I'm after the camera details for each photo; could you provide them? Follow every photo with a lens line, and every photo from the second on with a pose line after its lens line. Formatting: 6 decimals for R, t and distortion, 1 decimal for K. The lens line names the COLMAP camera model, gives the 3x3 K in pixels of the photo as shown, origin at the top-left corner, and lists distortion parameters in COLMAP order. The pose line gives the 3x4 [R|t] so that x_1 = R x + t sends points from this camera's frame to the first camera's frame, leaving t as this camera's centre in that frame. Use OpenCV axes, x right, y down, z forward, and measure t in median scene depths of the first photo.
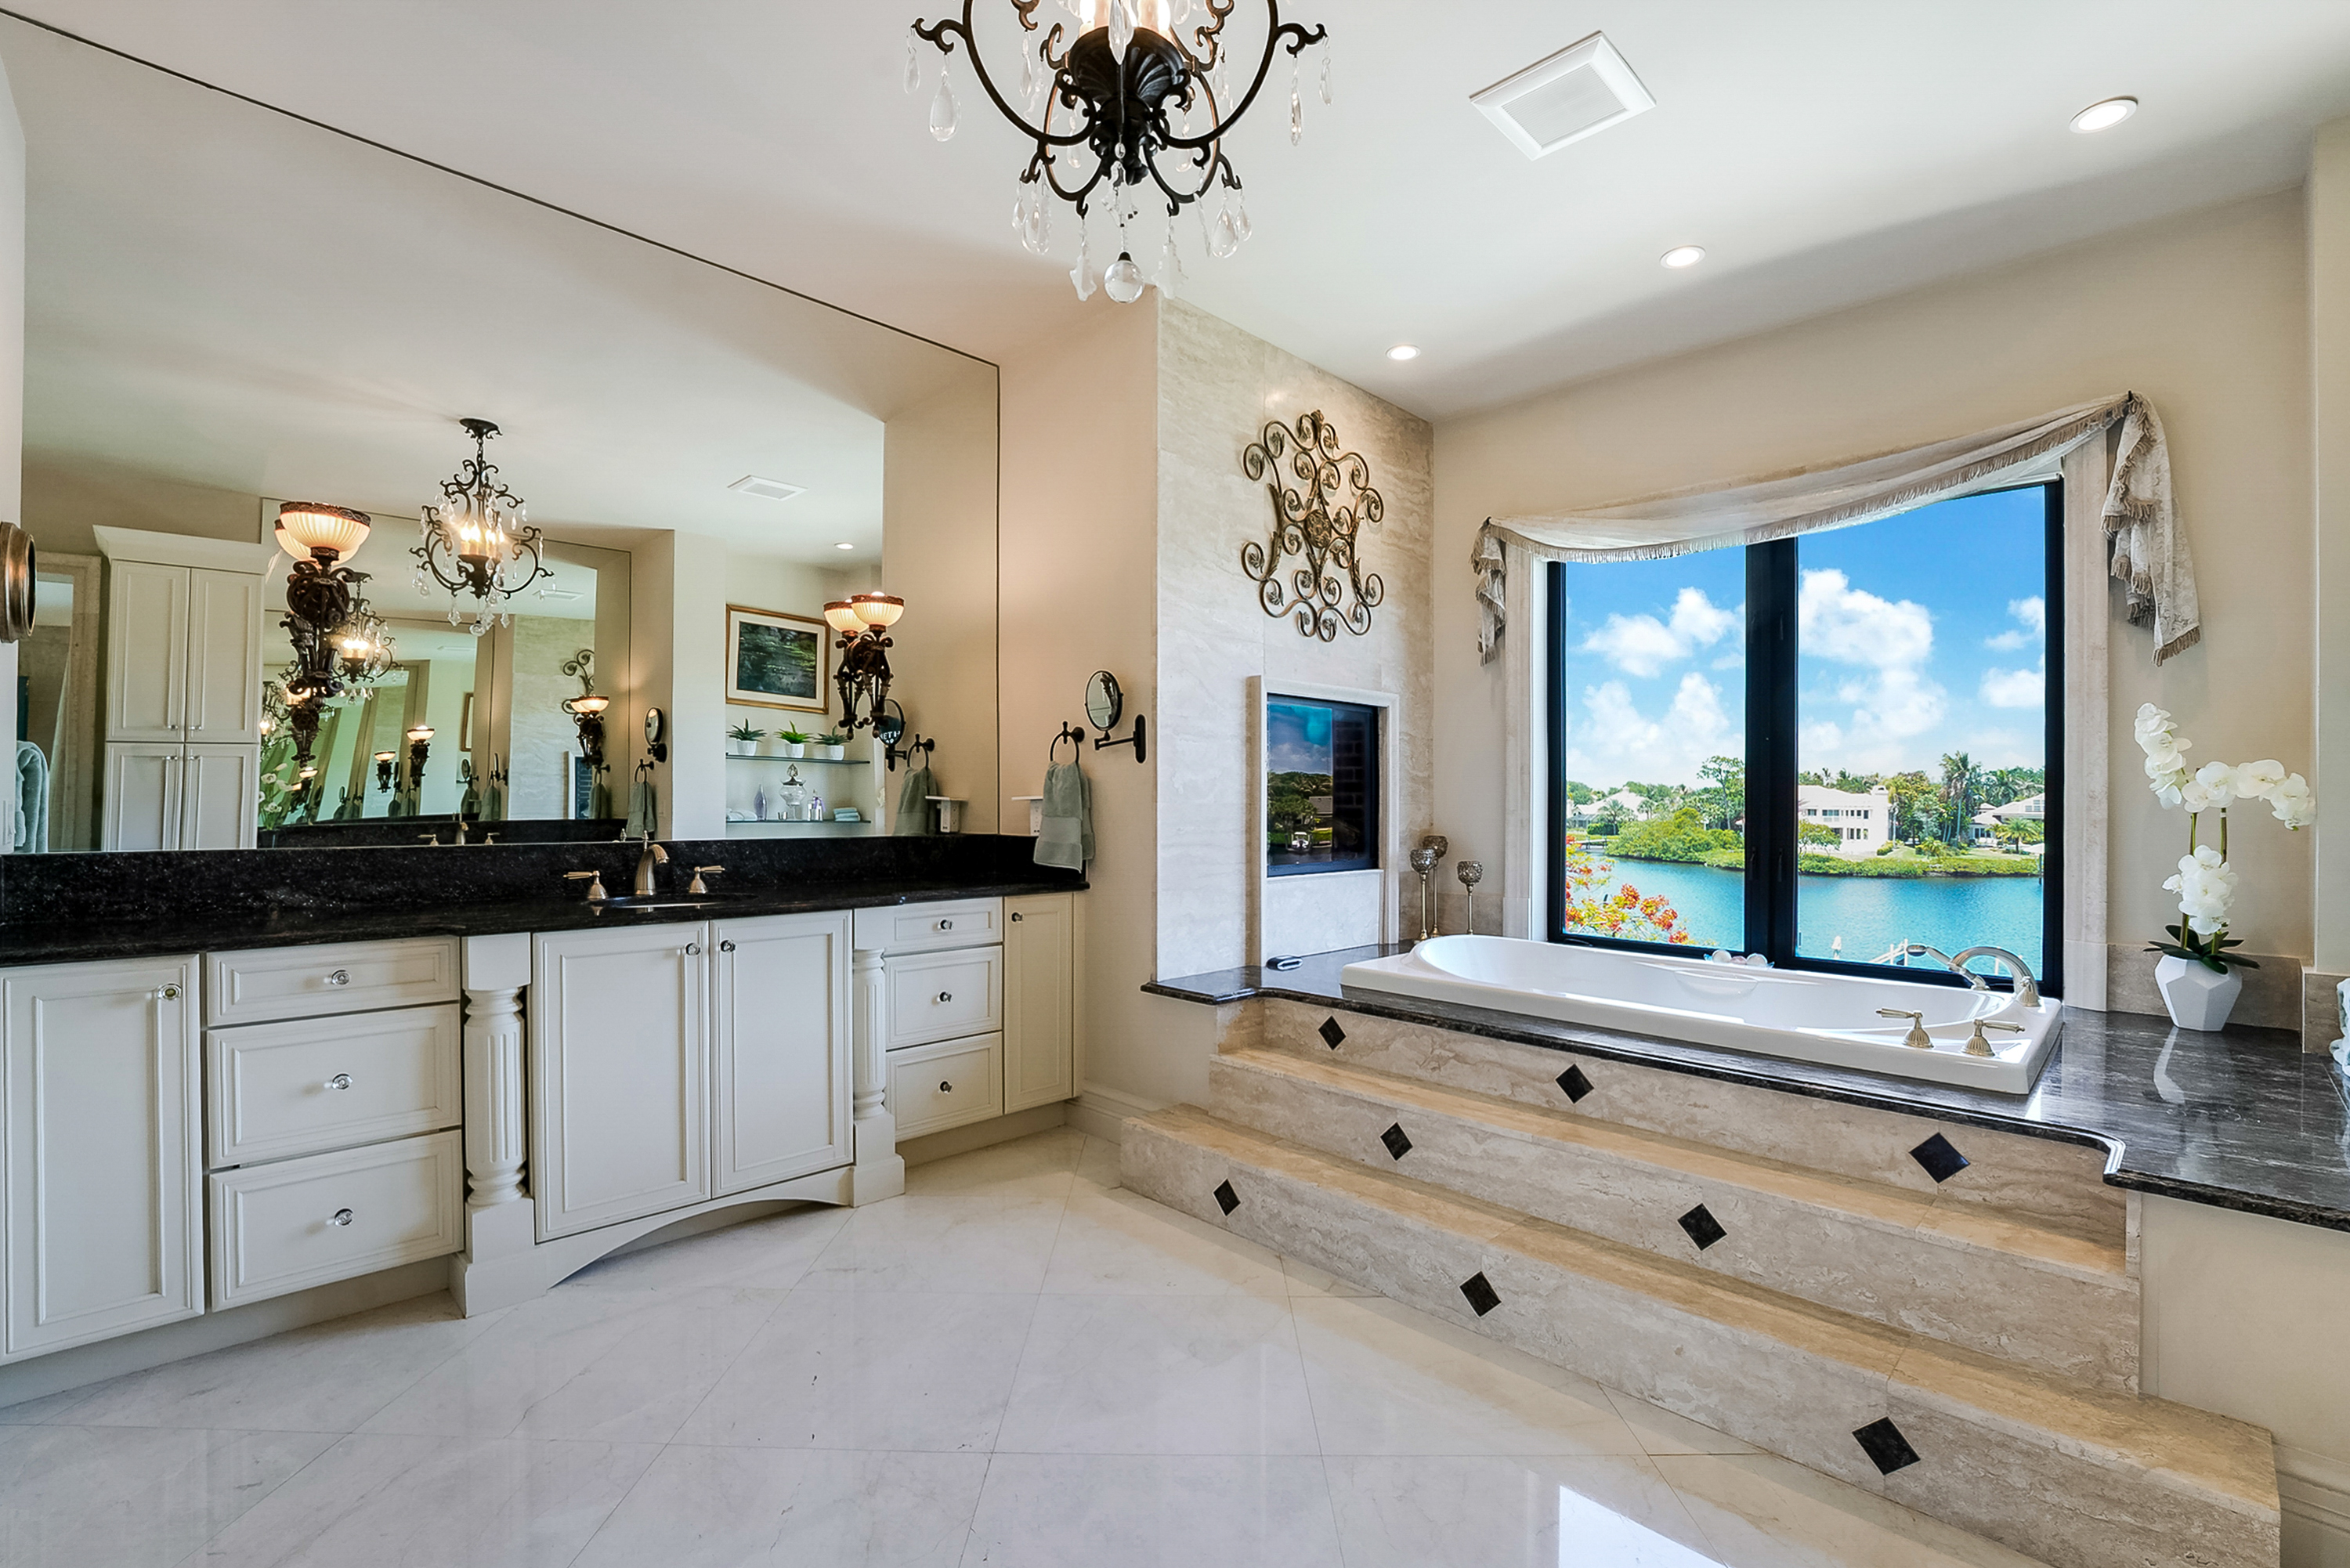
lens RADIAL K [[1022.4, 0, 1187.8], [0, 1022.4, 808.1], [0, 0, 1]] dist [-0.025132, -0.000172]
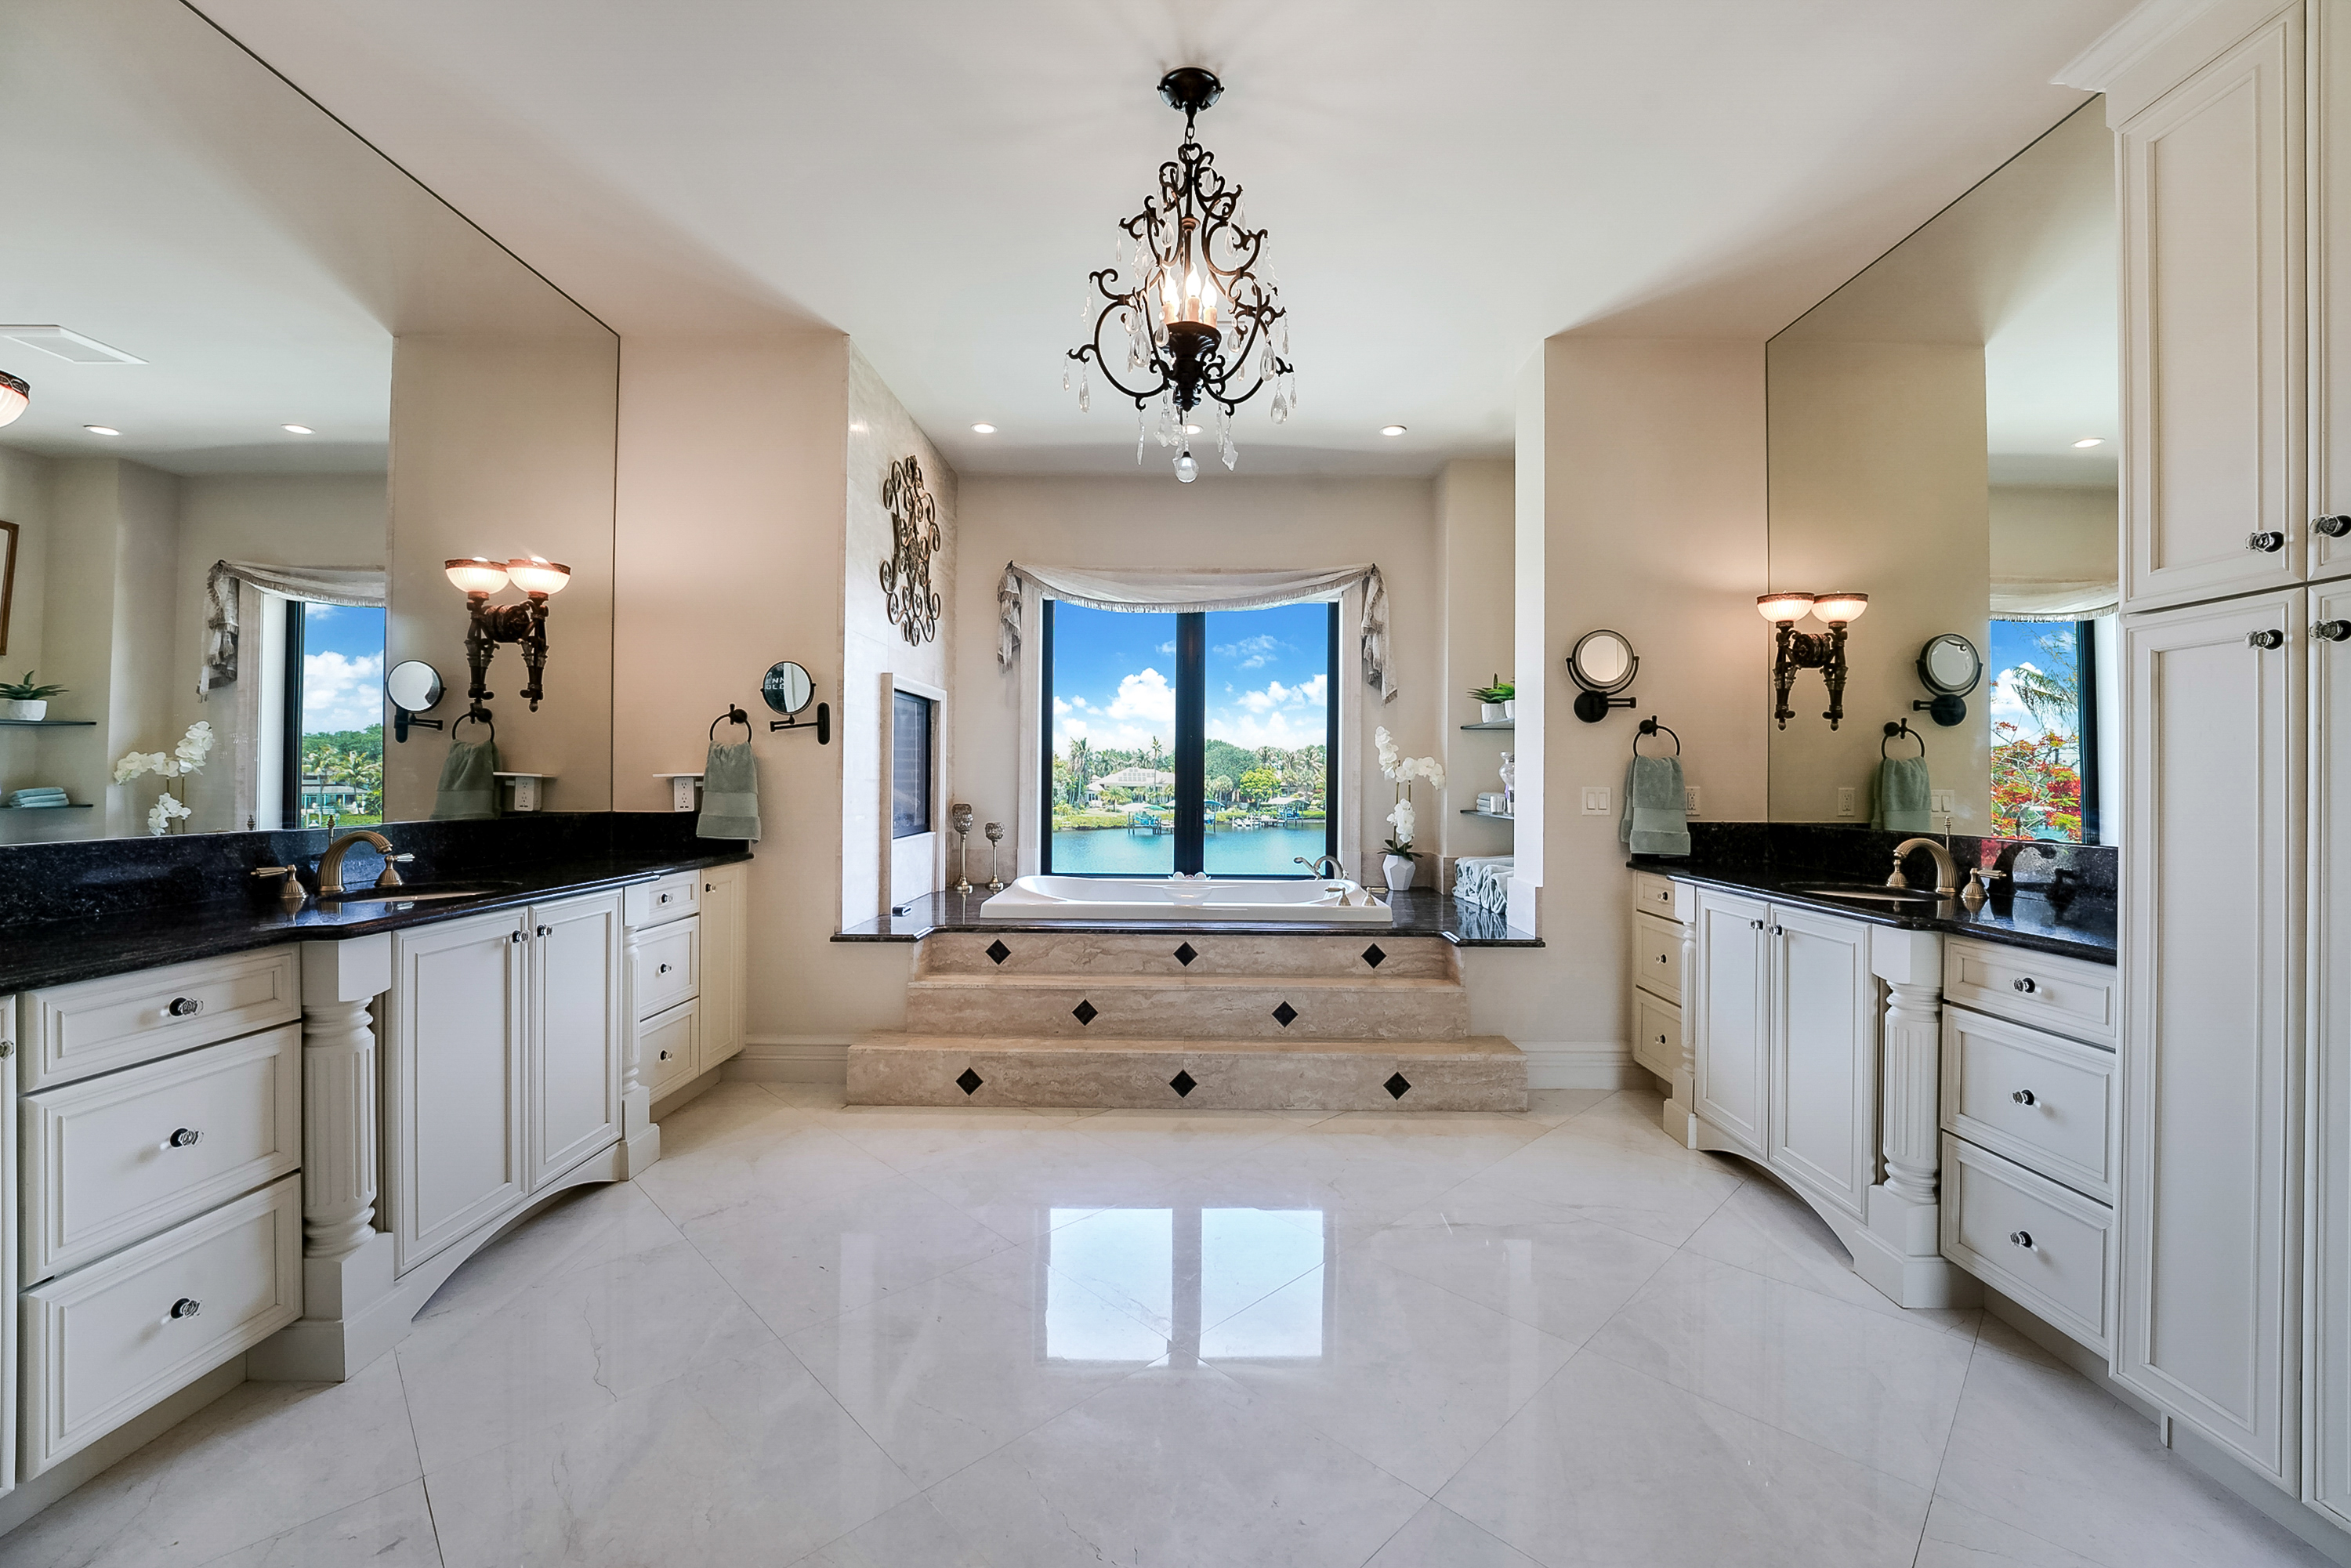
lens RADIAL K [[958.5, 0, 1196.9], [0, 958.5, 797.1], [0, 0, 1]] dist [-0.017271, -0.000257]
pose [[0.705010, -0.017170, 0.708989, -0.602913], [0.004015, 0.999787, 0.020220, -0.005866], [-0.709186, -0.011409, 0.704930, -0.065836]]
